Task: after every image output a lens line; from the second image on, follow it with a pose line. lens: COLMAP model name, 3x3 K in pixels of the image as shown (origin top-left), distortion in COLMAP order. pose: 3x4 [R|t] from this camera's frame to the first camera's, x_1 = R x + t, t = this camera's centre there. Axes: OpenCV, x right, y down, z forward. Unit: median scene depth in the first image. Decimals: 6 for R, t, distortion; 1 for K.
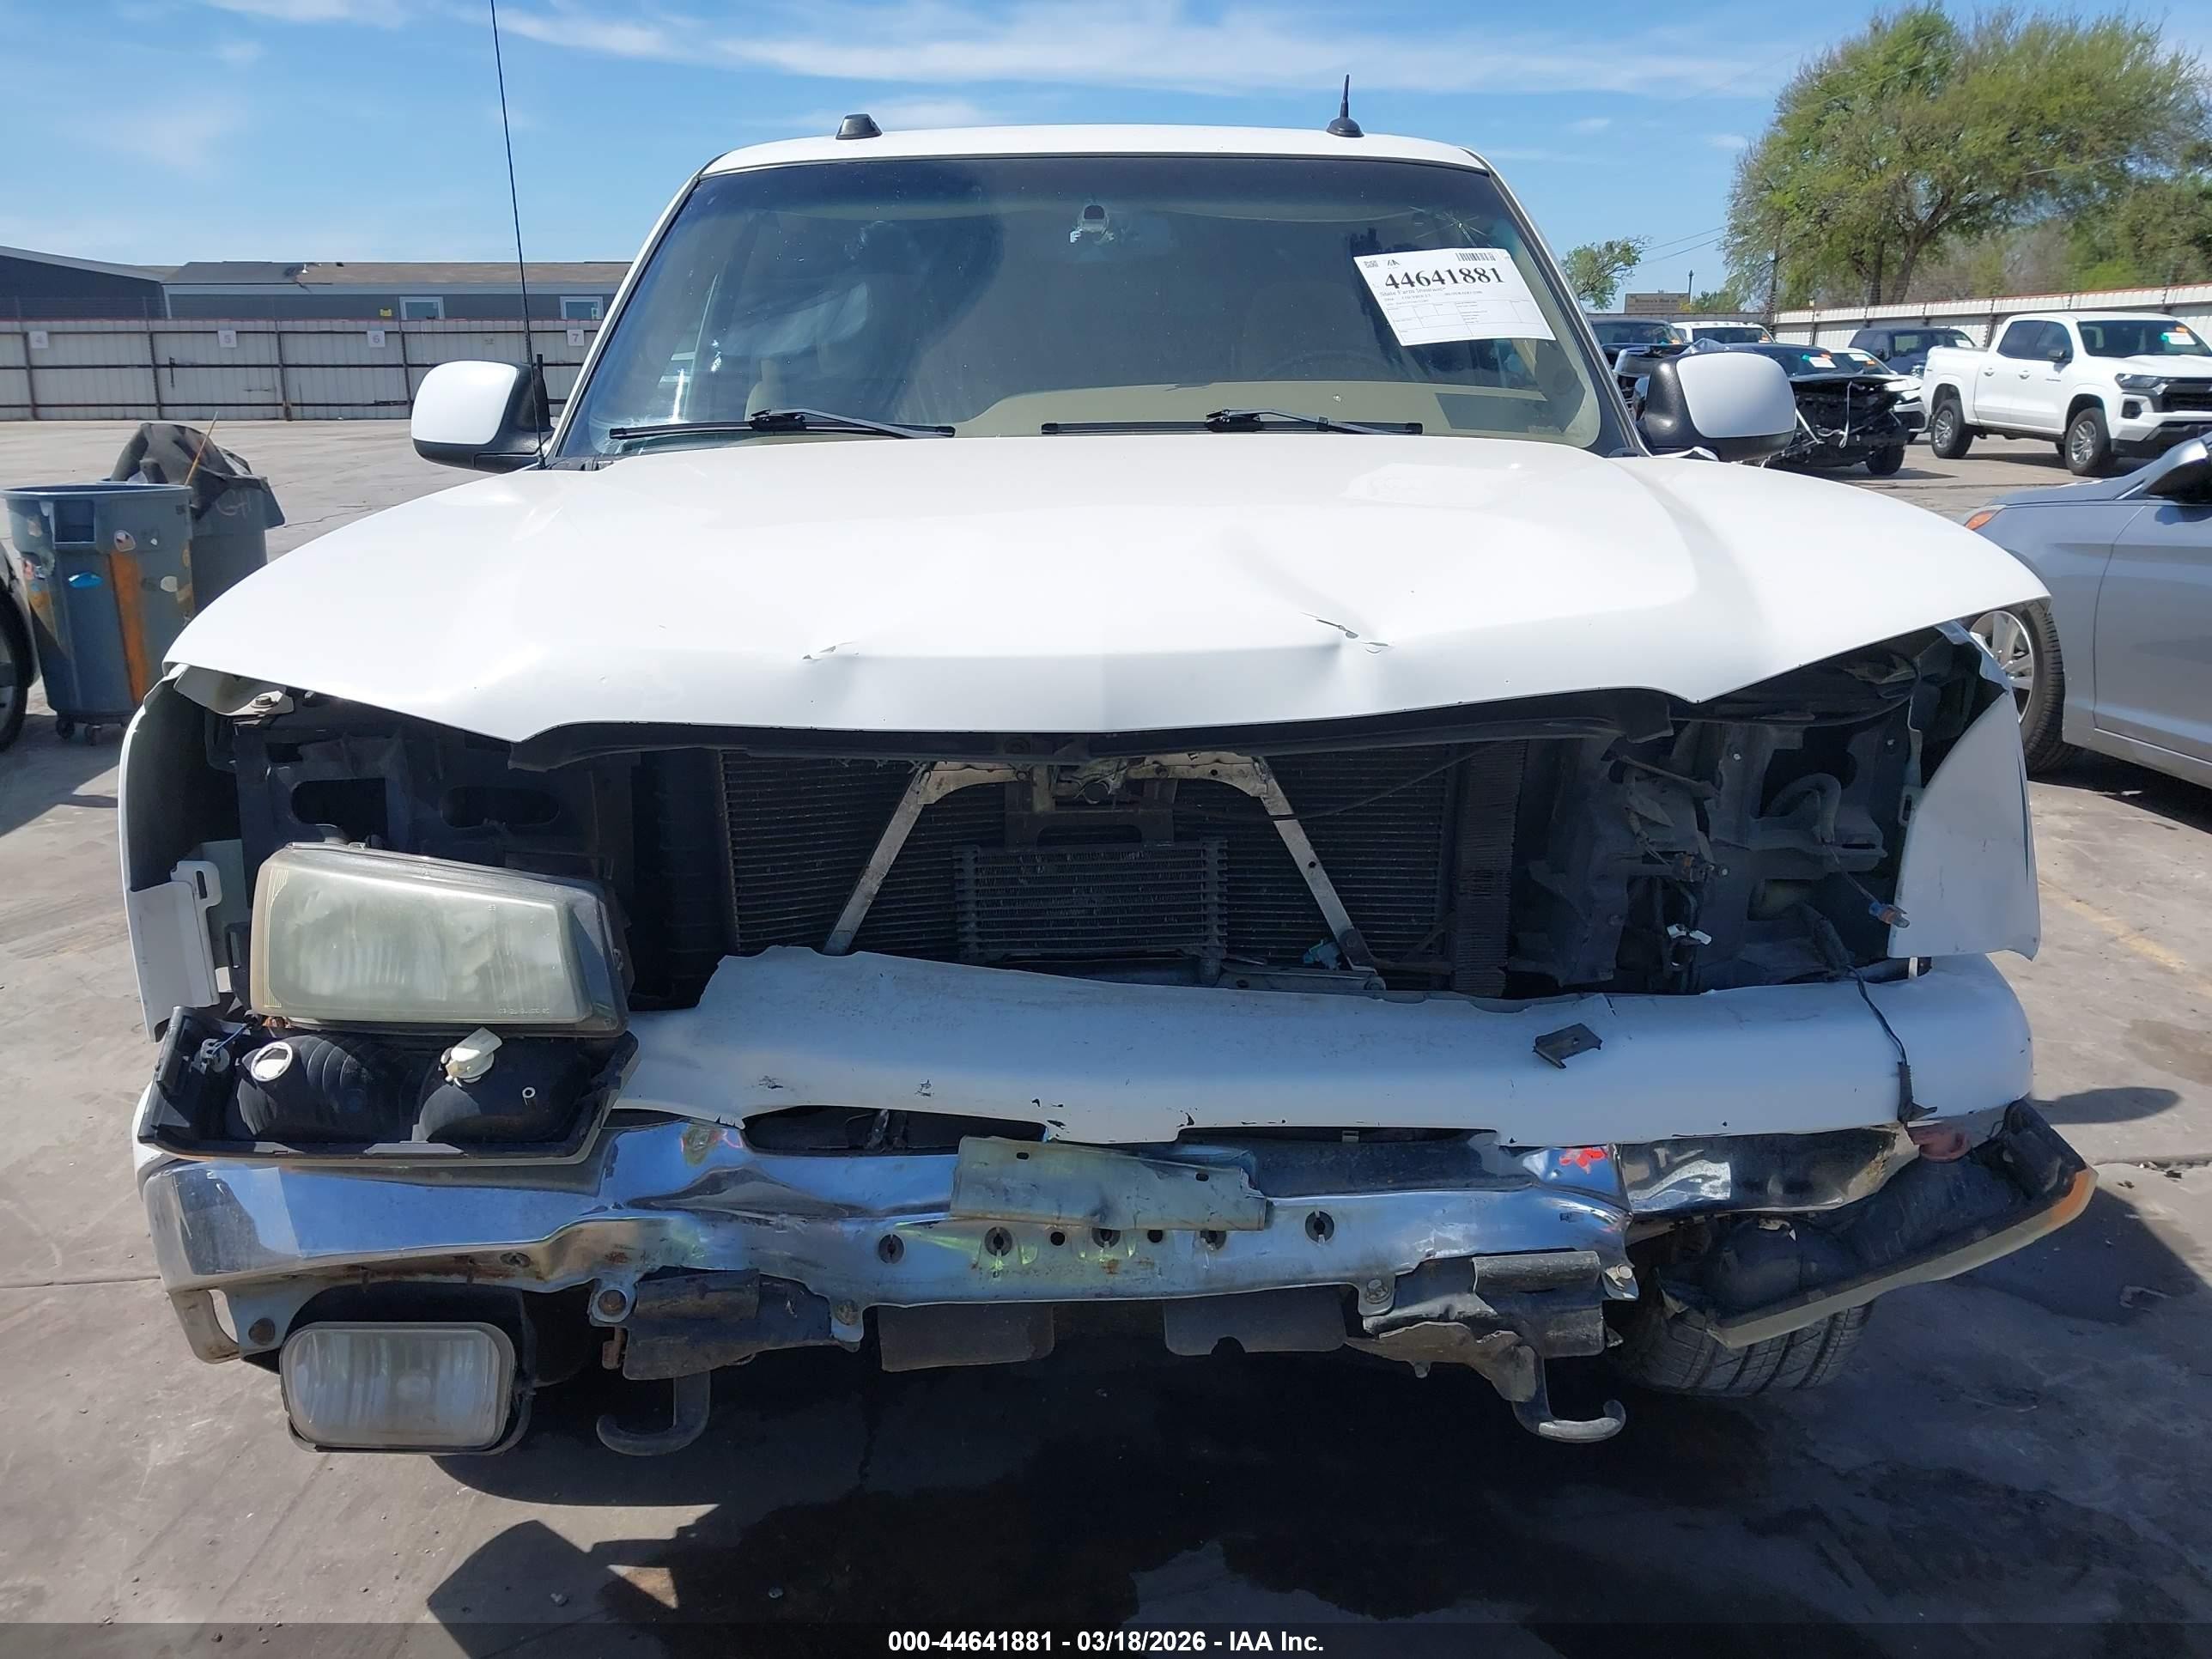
lens RADIAL K [[1747.0, 0, 1091.9], [0, 1747.0, 827.0], [0, 0, 1]] dist [0.009031, -0.014236]
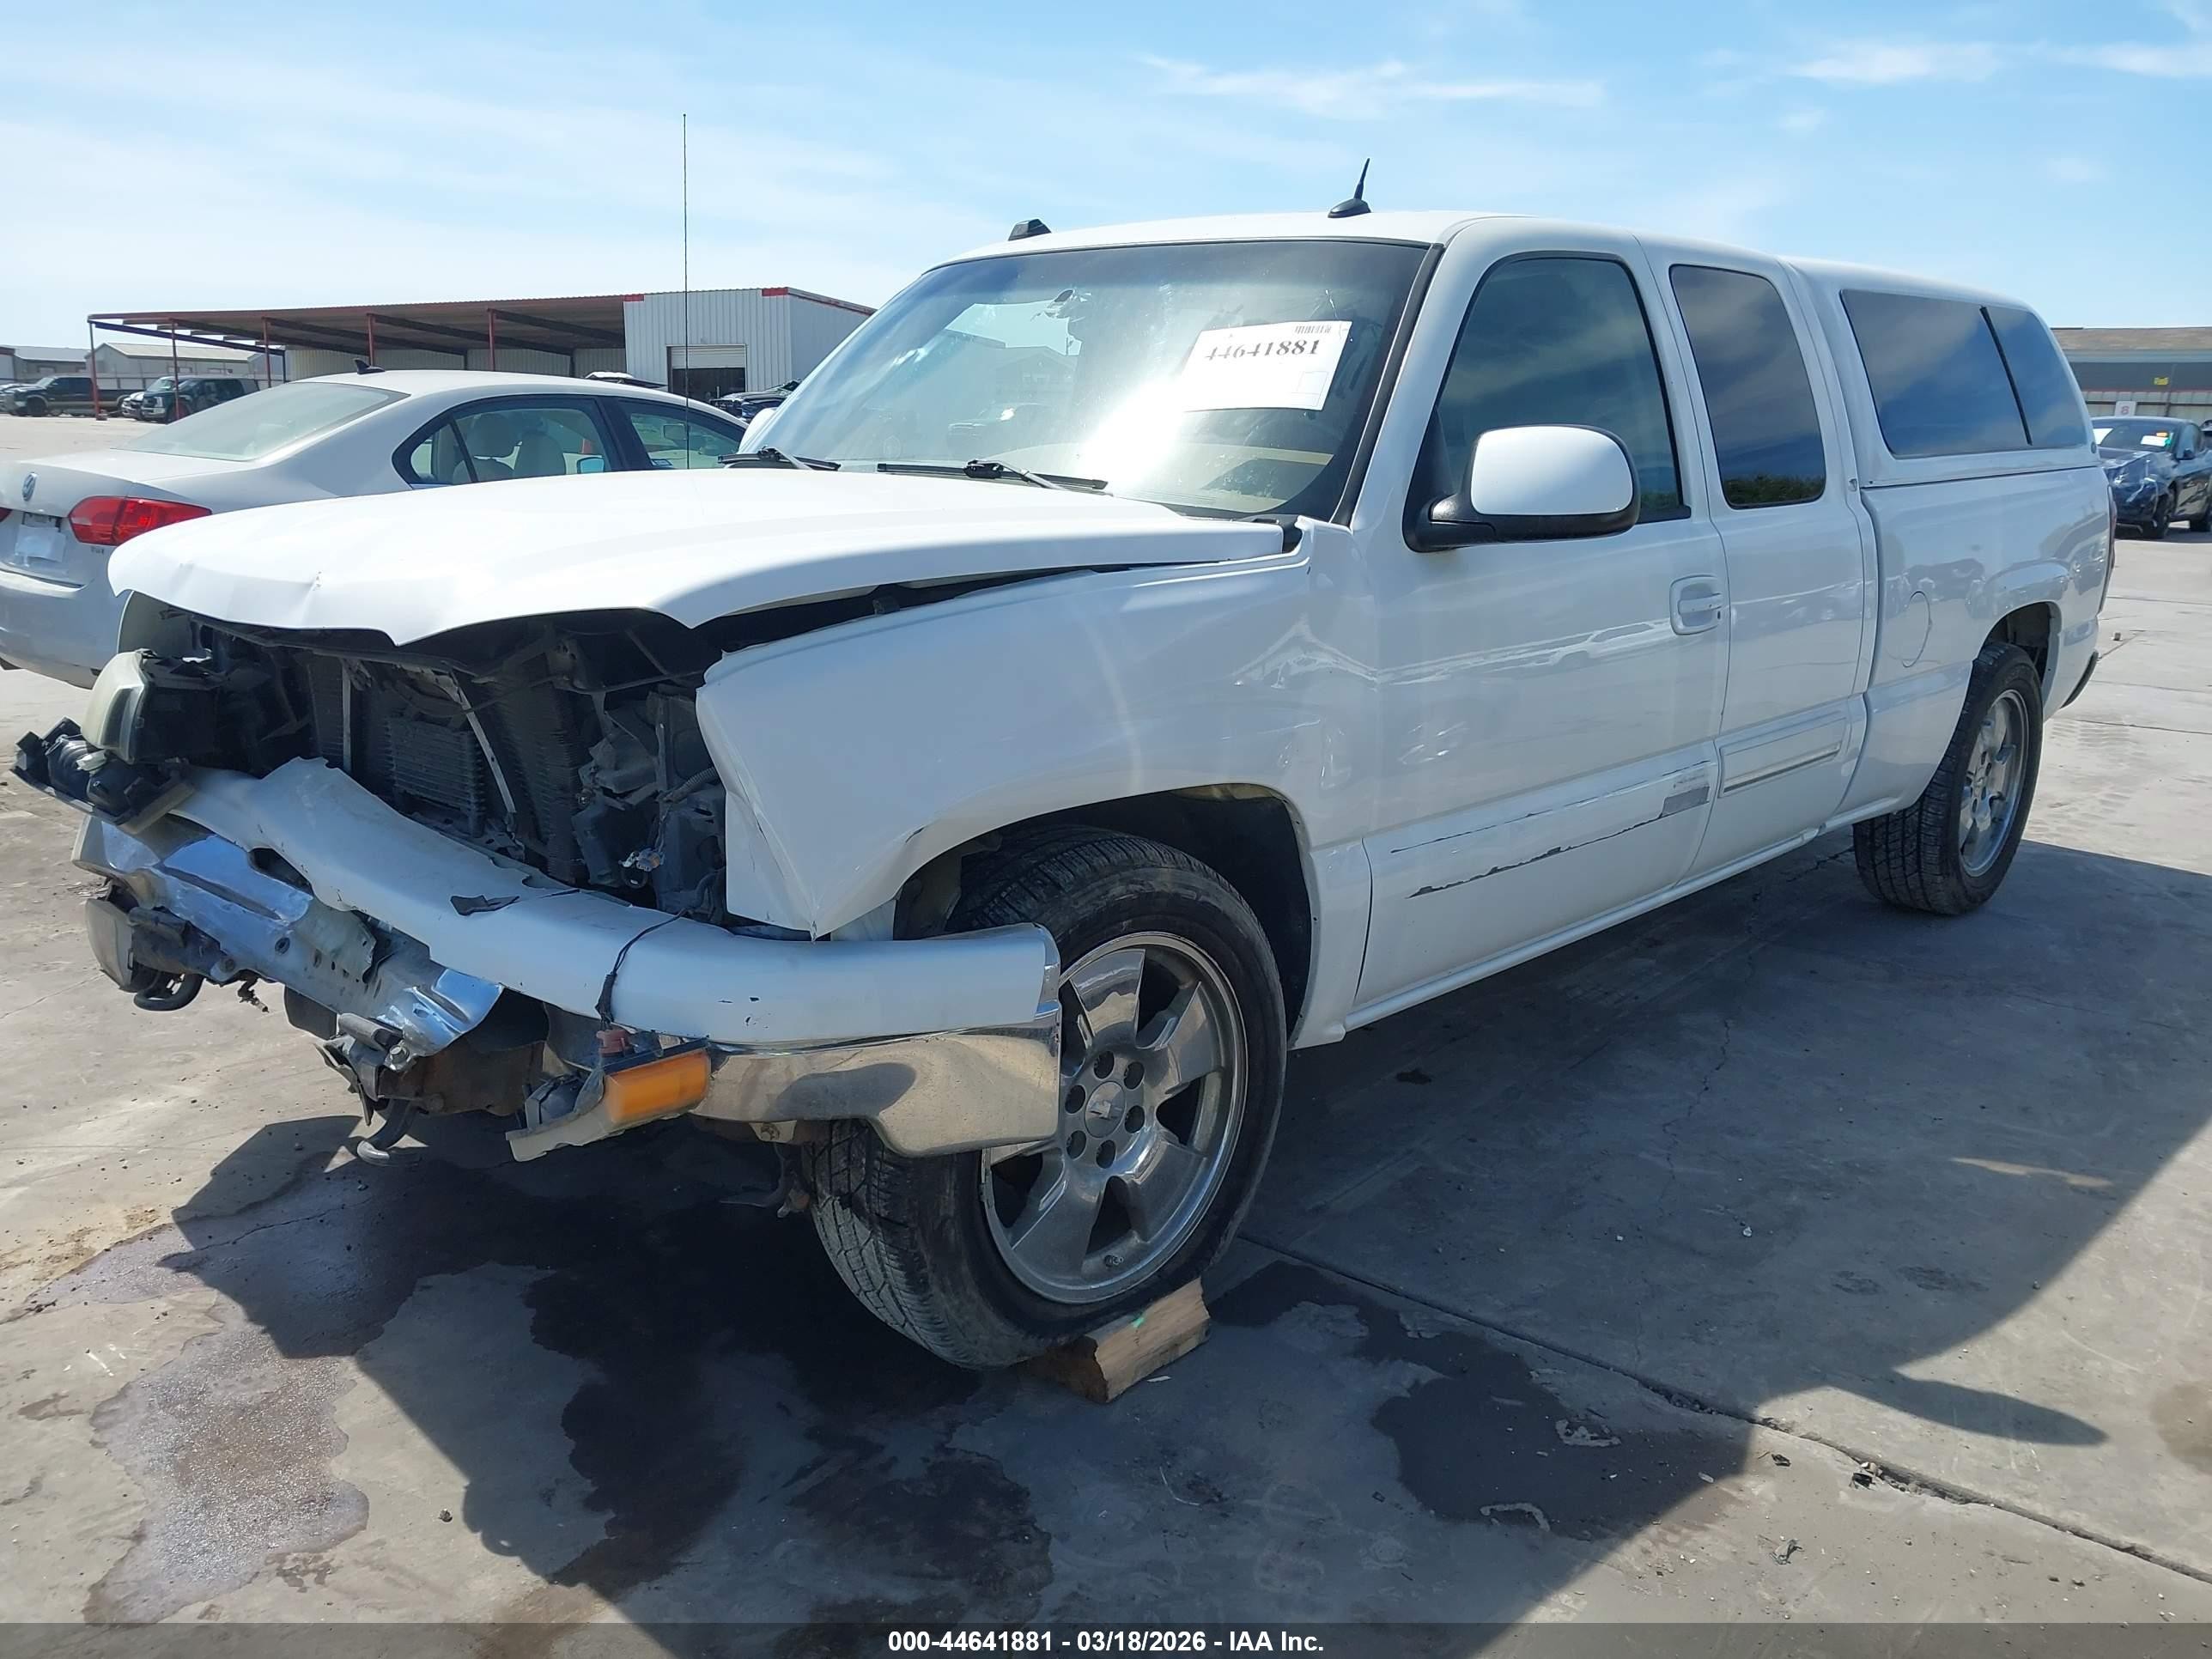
lens RADIAL K [[1747.0, 0, 1091.9], [0, 1747.0, 827.0], [0, 0, 1]] dist [0.009031, -0.014236]
pose [[0.716460, 0.180339, -0.673917, 1.477594], [-0.204358, 0.977888, 0.044423, -0.089958], [0.667026, 0.105893, 0.737471, 0.285790]]
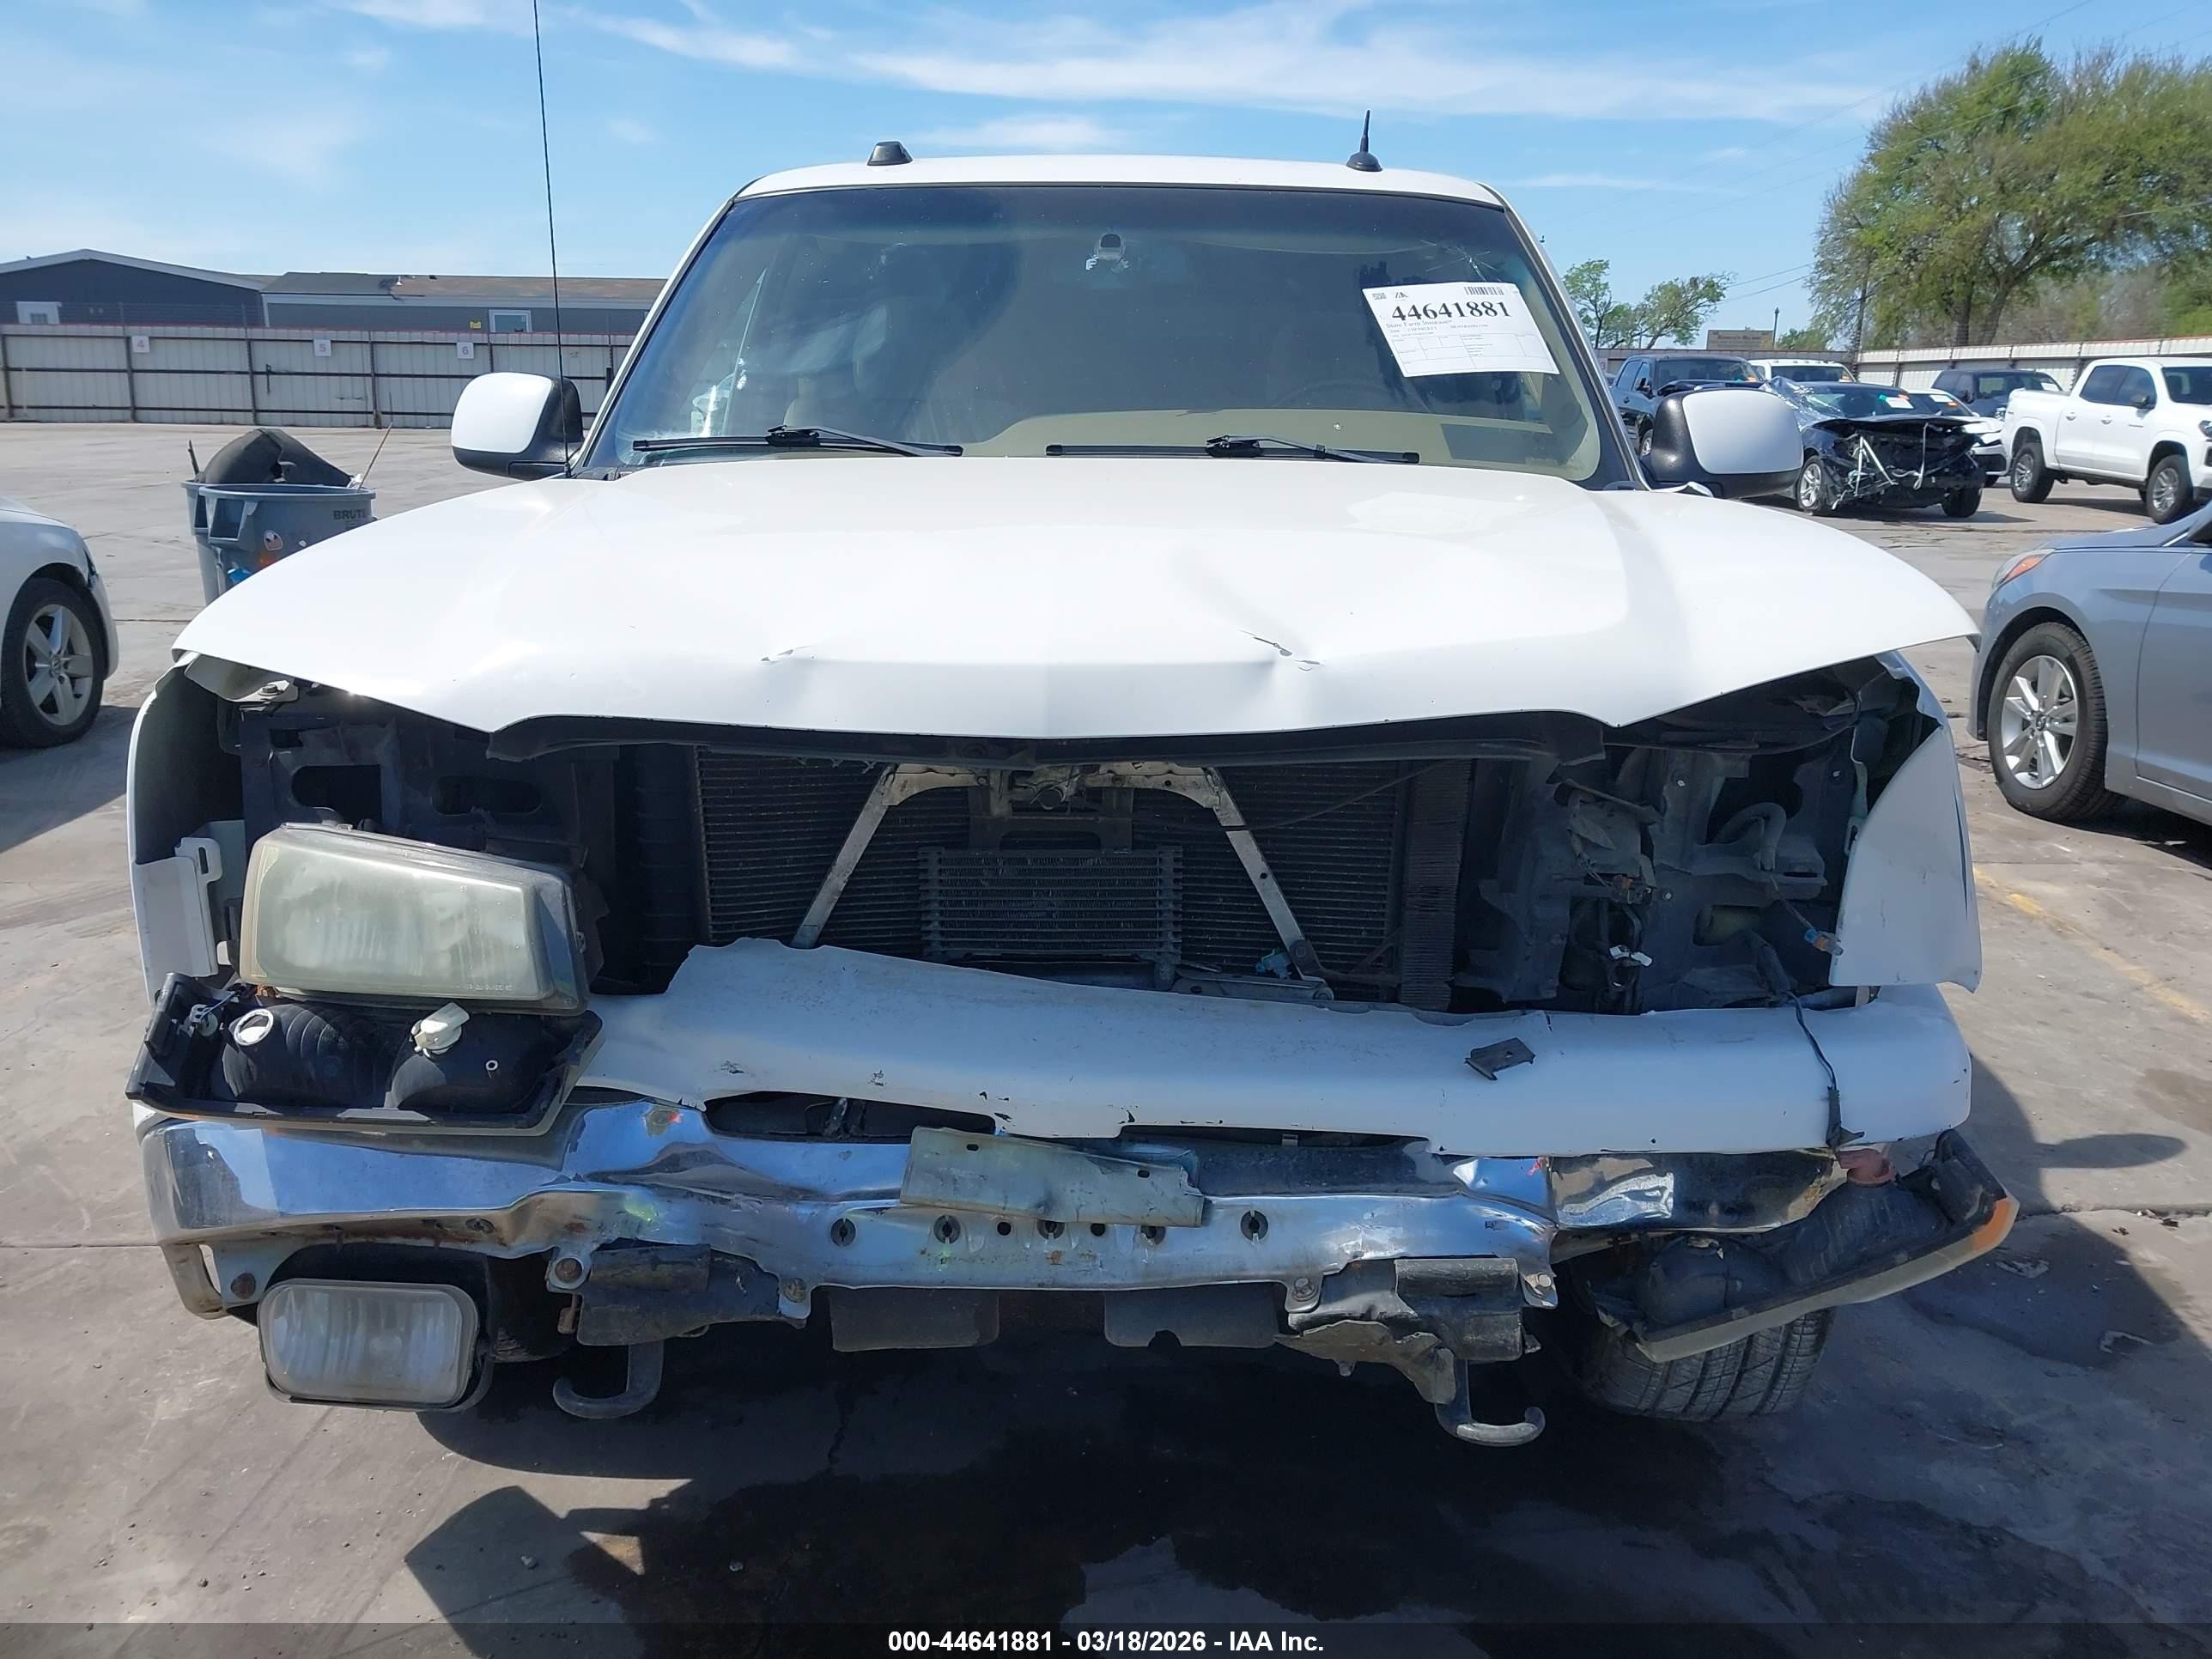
lens RADIAL K [[1739.1, 0, 1082.3], [0, 1739.1, 829.6], [0, 0, 1]] dist [0.022692, -0.038637]
pose [[0.998763, 0.030691, -0.039132, 0.059152], [-0.031117, 0.999462, -0.010340, 0.008279], [0.038794, 0.011545, 0.999181, -0.031818]]
